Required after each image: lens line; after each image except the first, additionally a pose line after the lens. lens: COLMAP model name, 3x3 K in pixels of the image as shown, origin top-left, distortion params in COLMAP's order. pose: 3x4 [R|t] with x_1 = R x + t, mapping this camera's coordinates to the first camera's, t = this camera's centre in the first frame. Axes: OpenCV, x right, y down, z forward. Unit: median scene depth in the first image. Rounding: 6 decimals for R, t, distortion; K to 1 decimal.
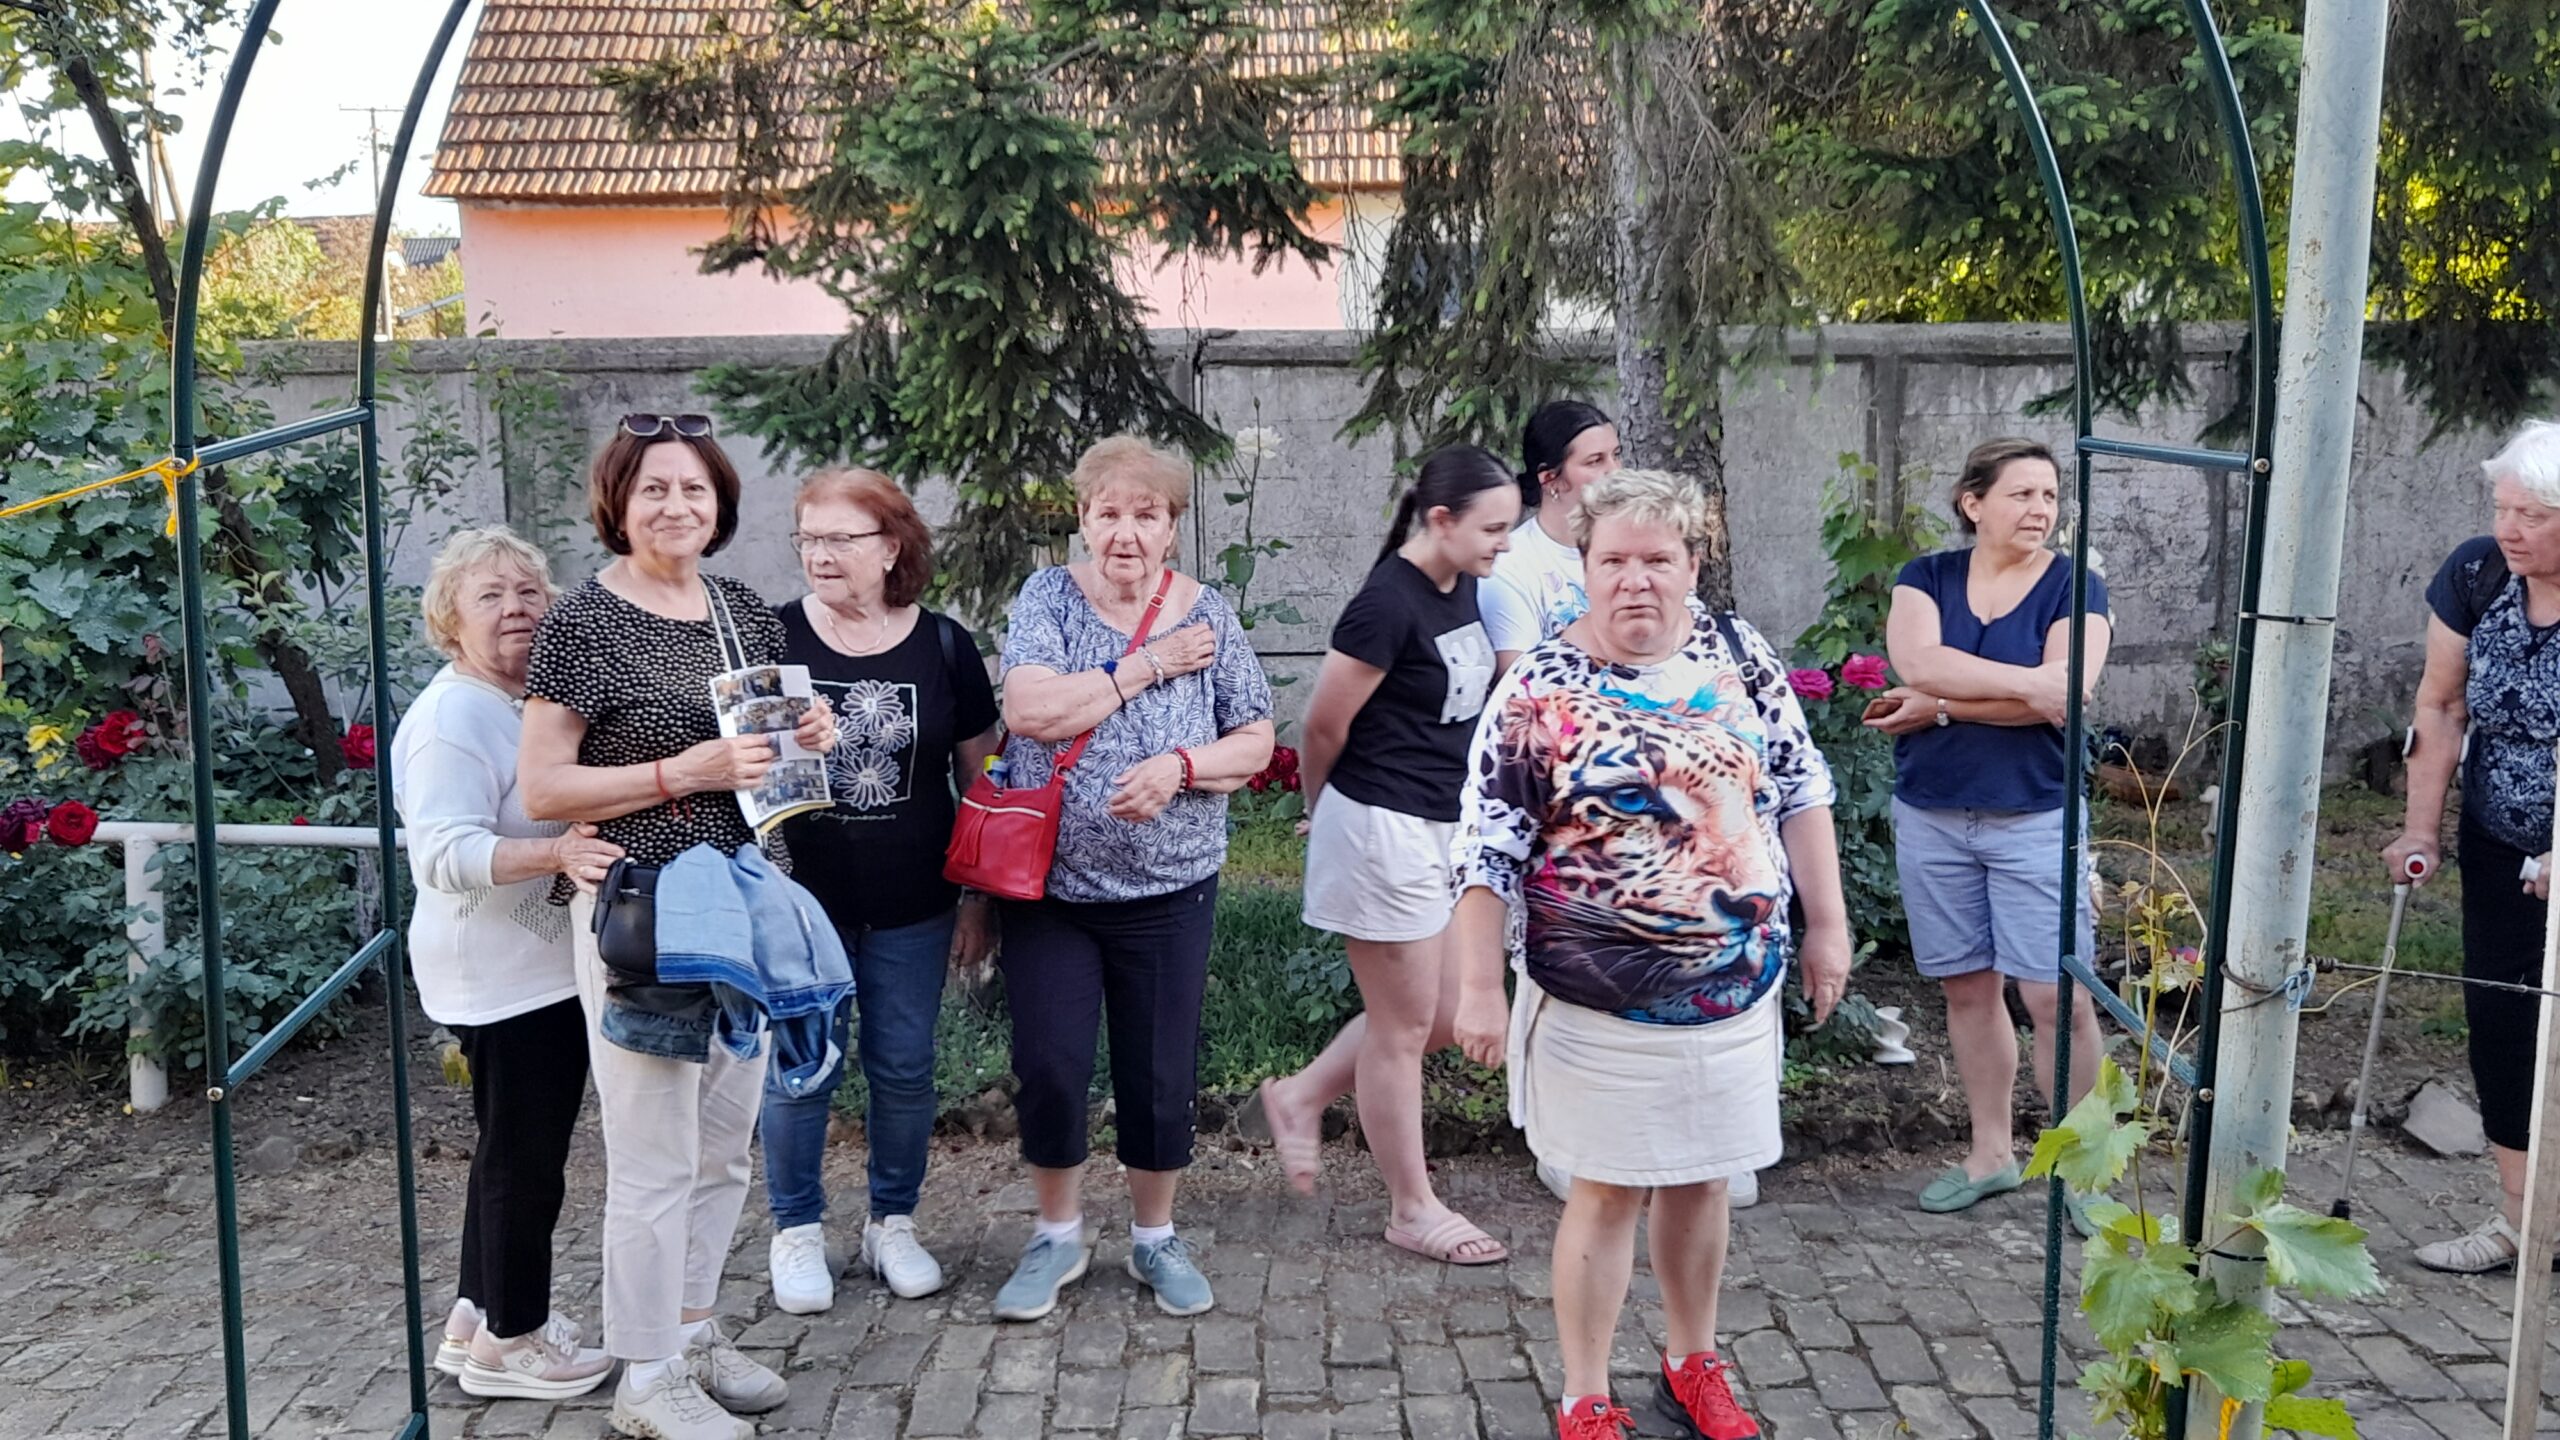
lens RADIAL K [[2434.3, 0, 1273.2], [0, 2434.3, 680.3], [0, 0, 1]] dist [0.097162, -0.127283]
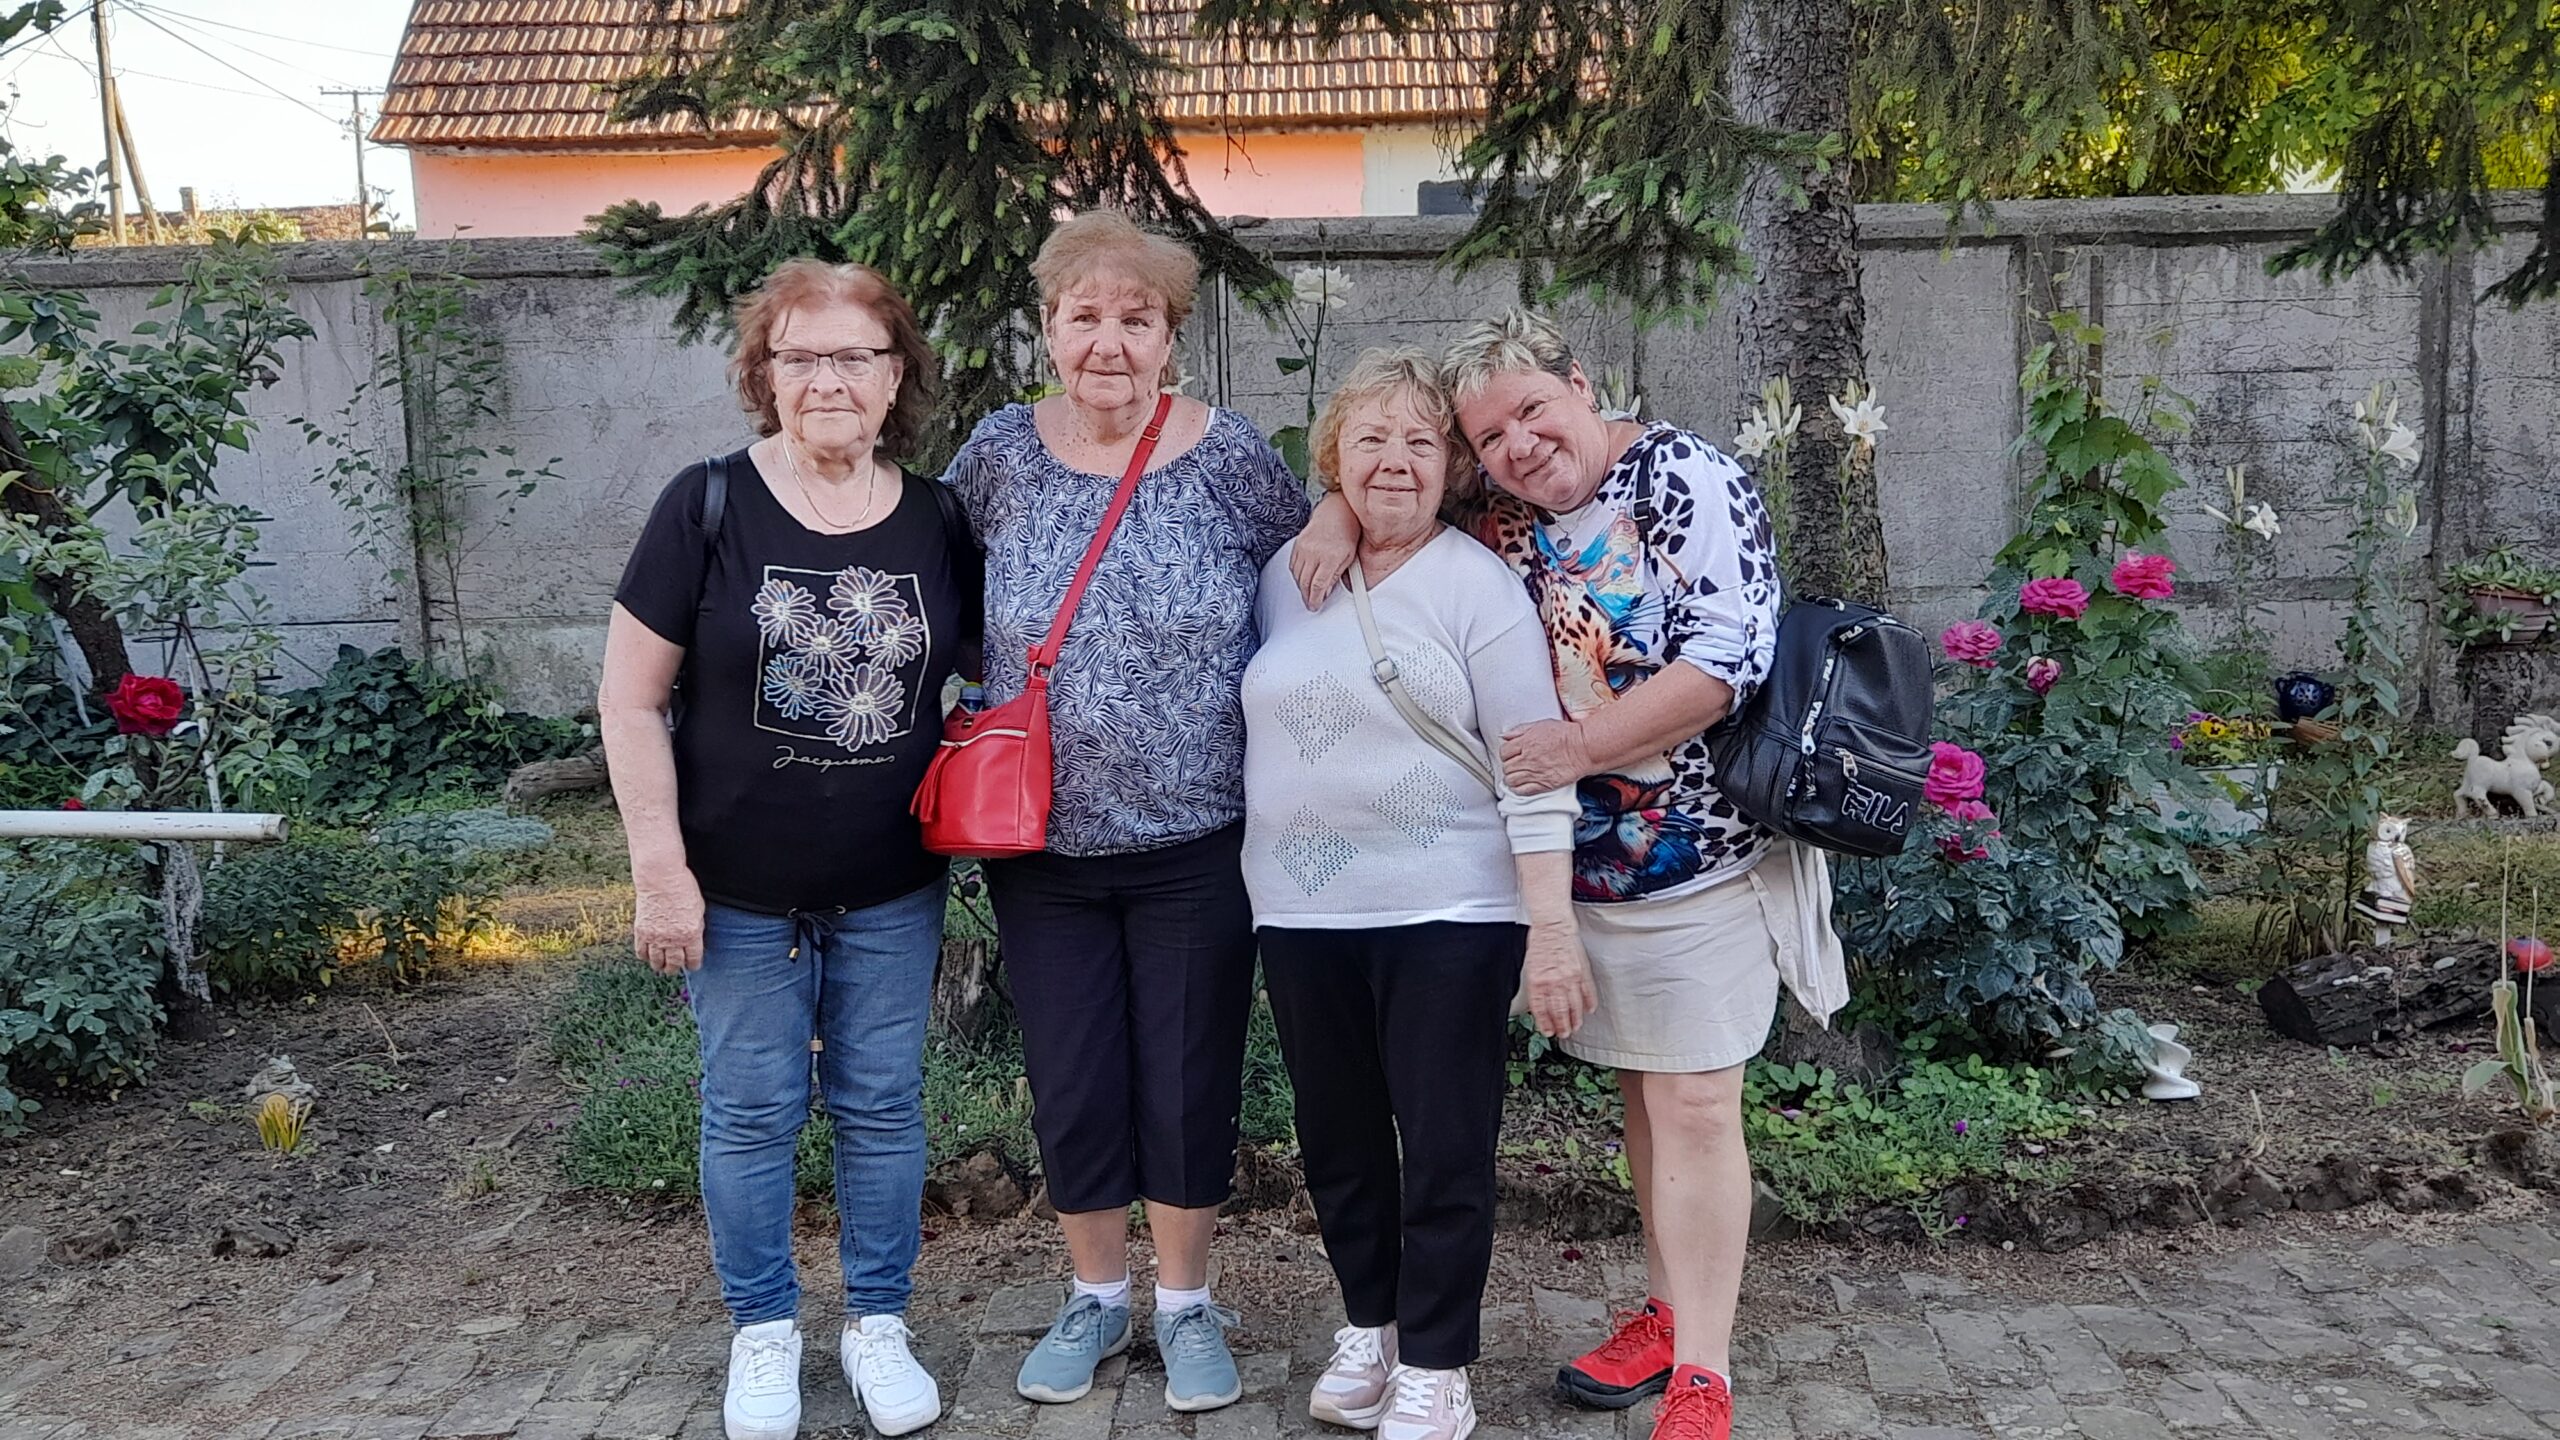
lens RADIAL K [[1906.8, 0, 1250.6], [0, 1906.8, 682.2], [0, 0, 1]] dist [0.086400, -0.078451]
pose [[0.999863, -0.011597, 0.011833, -0.034880], [0.011783, 0.999806, -0.015782, 0.032049], [-0.011648, 0.015919, 0.999805, 0.382464]]
